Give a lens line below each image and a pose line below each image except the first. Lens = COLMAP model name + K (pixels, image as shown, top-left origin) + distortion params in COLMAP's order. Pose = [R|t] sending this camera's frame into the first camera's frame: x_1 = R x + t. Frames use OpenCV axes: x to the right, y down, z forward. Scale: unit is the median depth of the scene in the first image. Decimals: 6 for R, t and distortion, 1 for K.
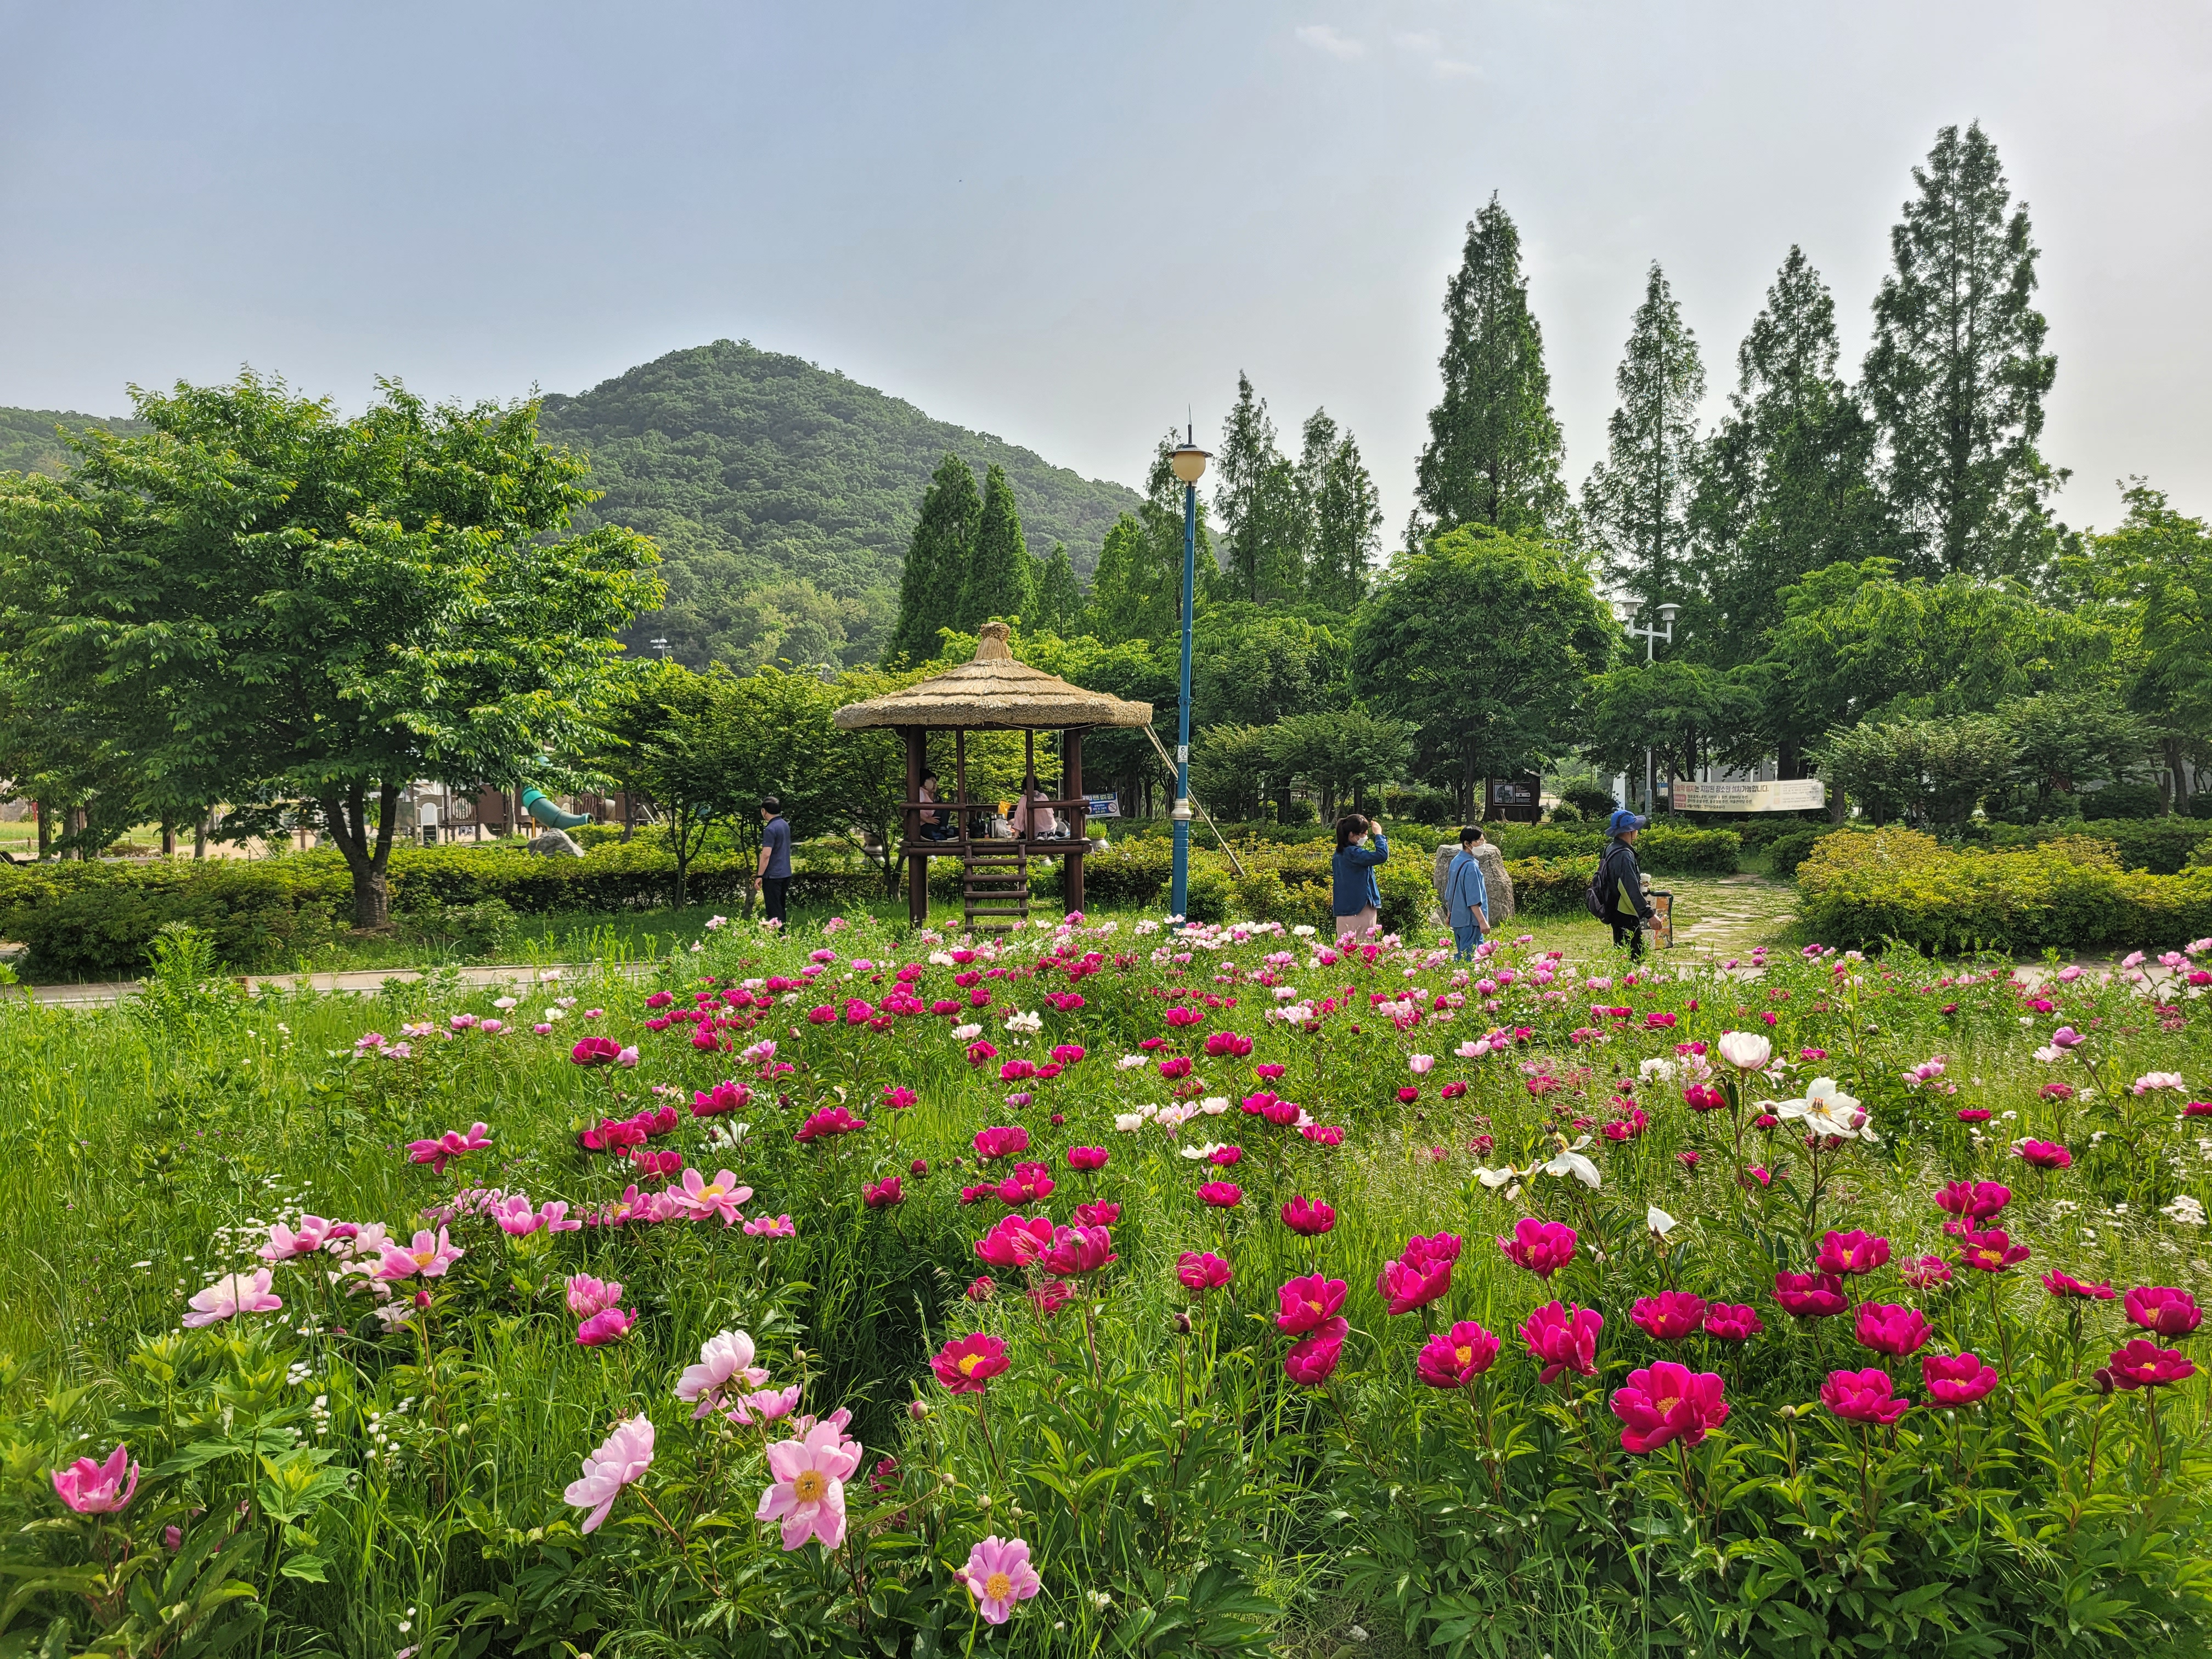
lens RADIAL K [[1661.3, 0, 1104.5], [0, 1661.3, 818.4], [0, 0, 1]] dist [0.003583, -0.009612]
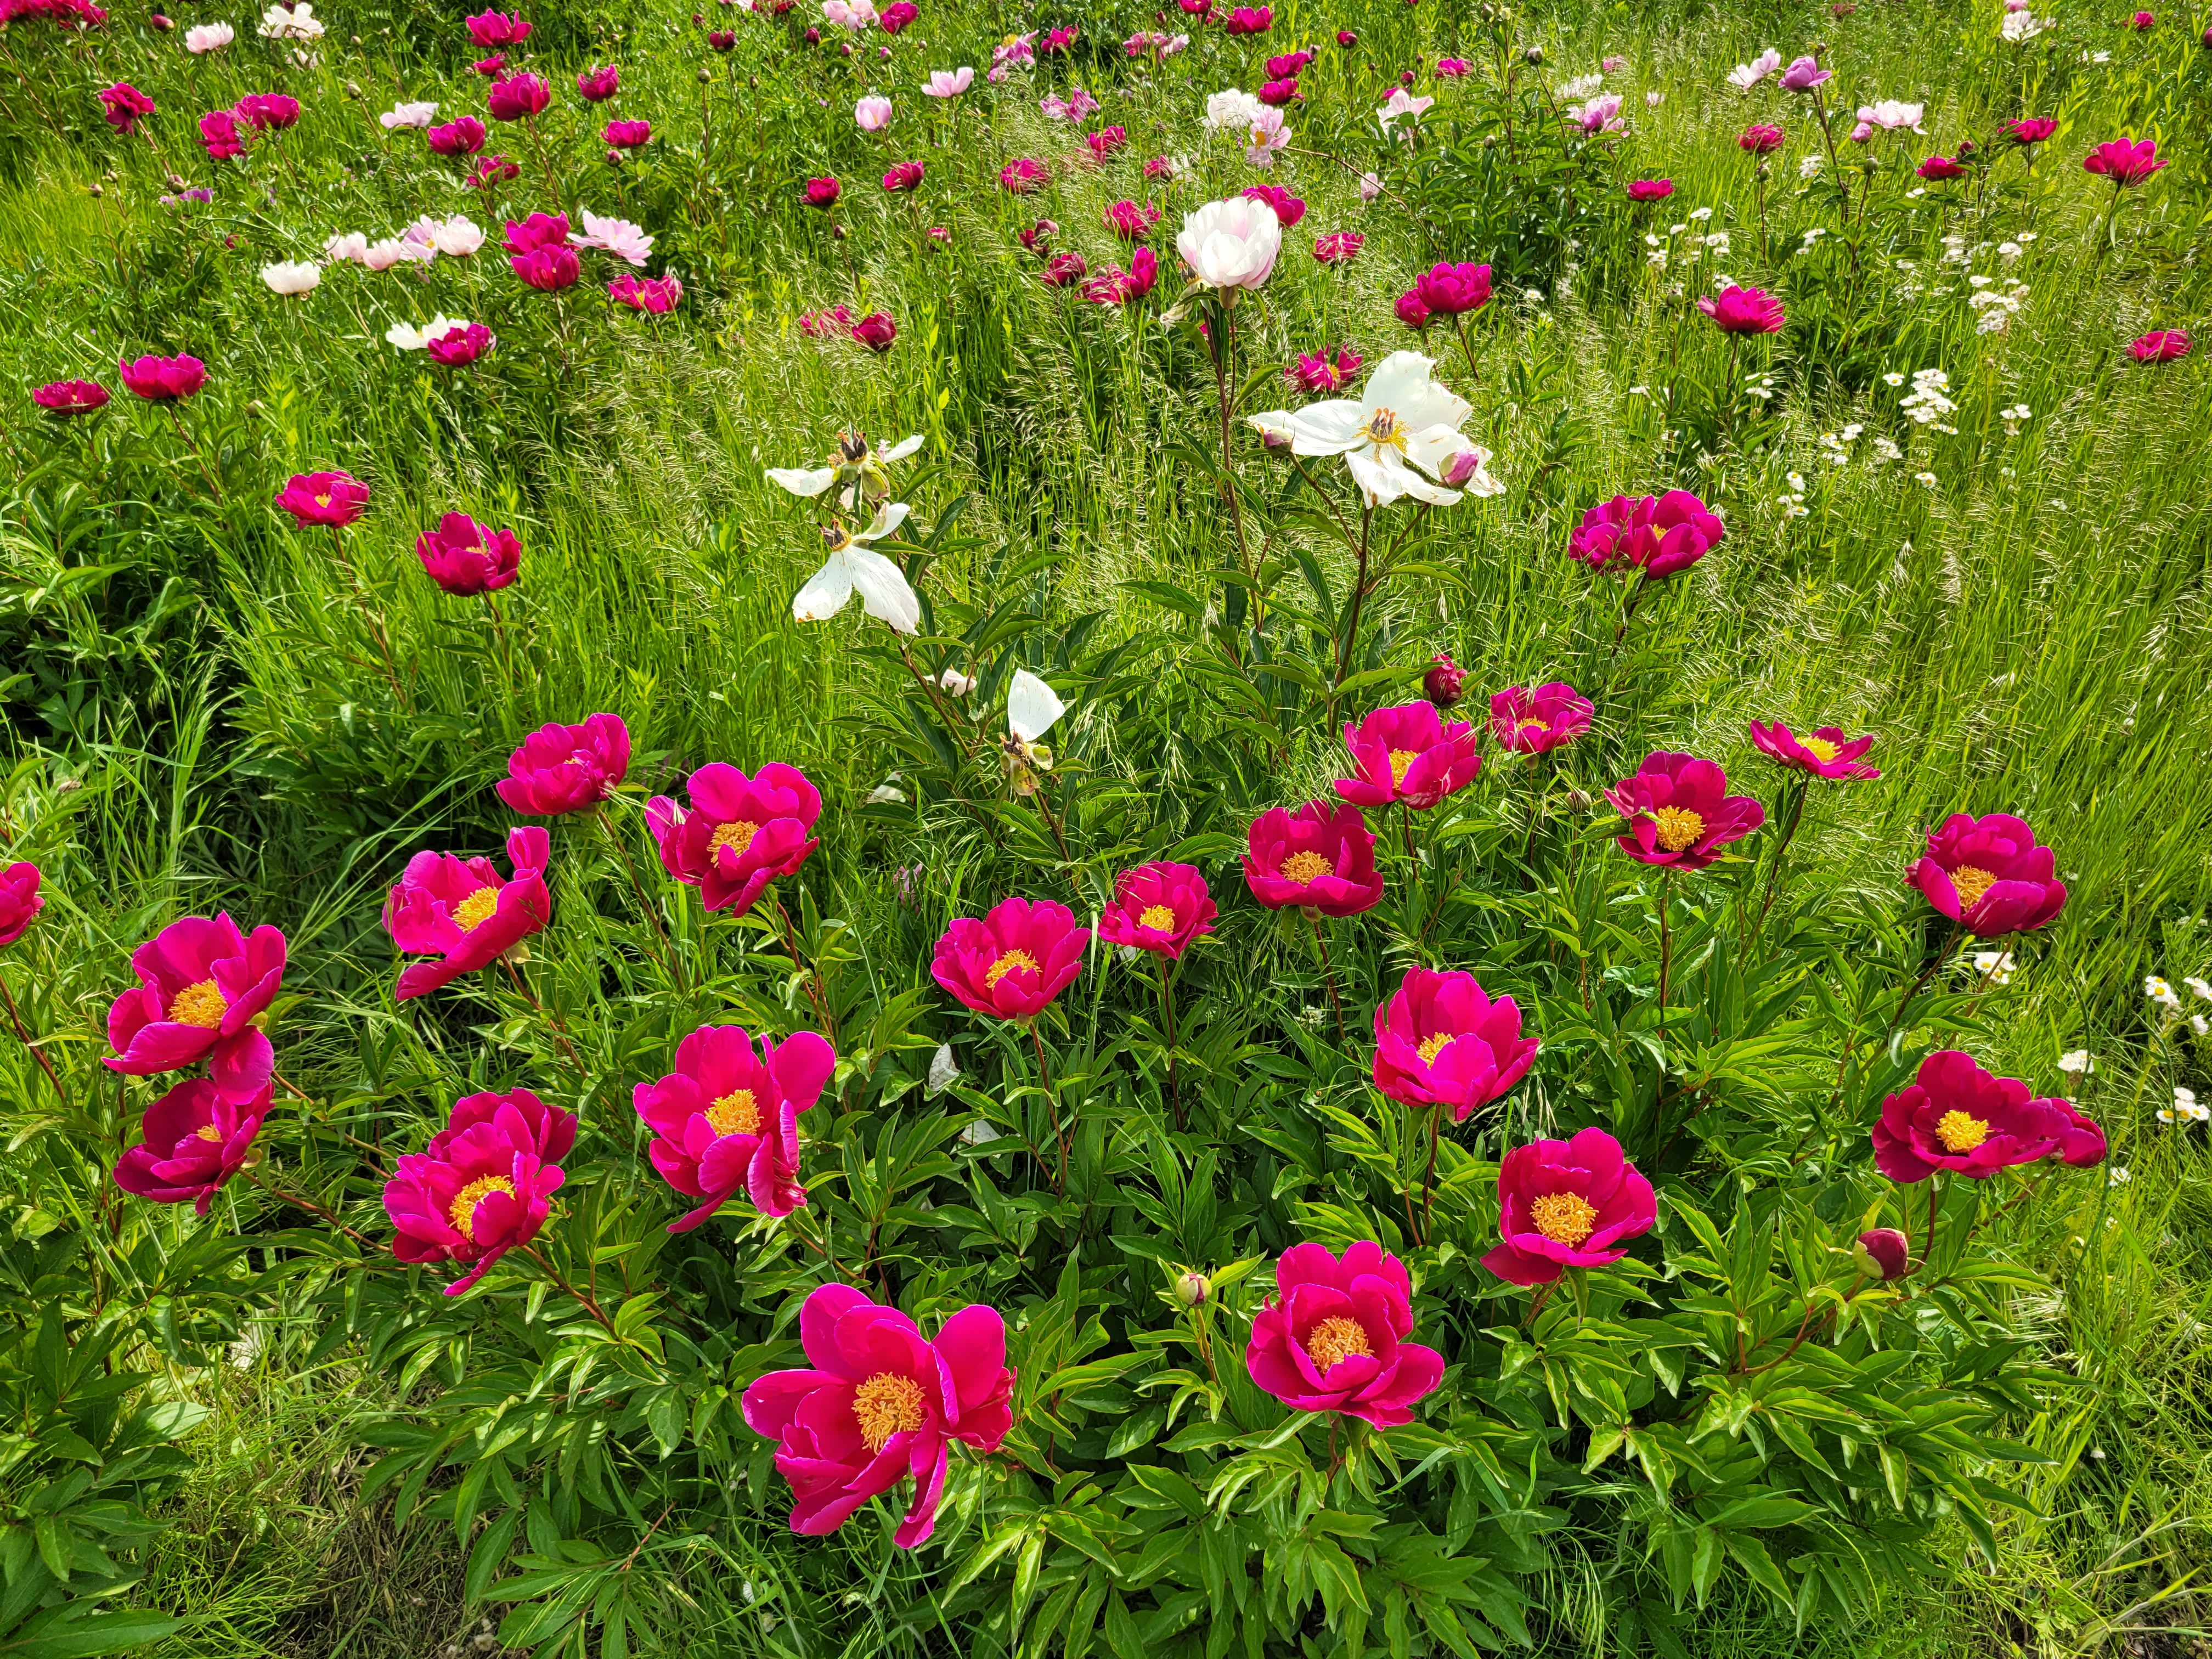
lens RADIAL K [[1661.3, 0, 1107.5], [0, 1661.3, 830.1], [0, 0, 1]] dist [0.003583, -0.009612]
pose [[0.977918, -0.109784, 0.177829, 0.257674], [-0.014461, 0.813324, 0.581631, -0.002009], [-0.208486, -0.571359, 0.793777, 0.580333]]
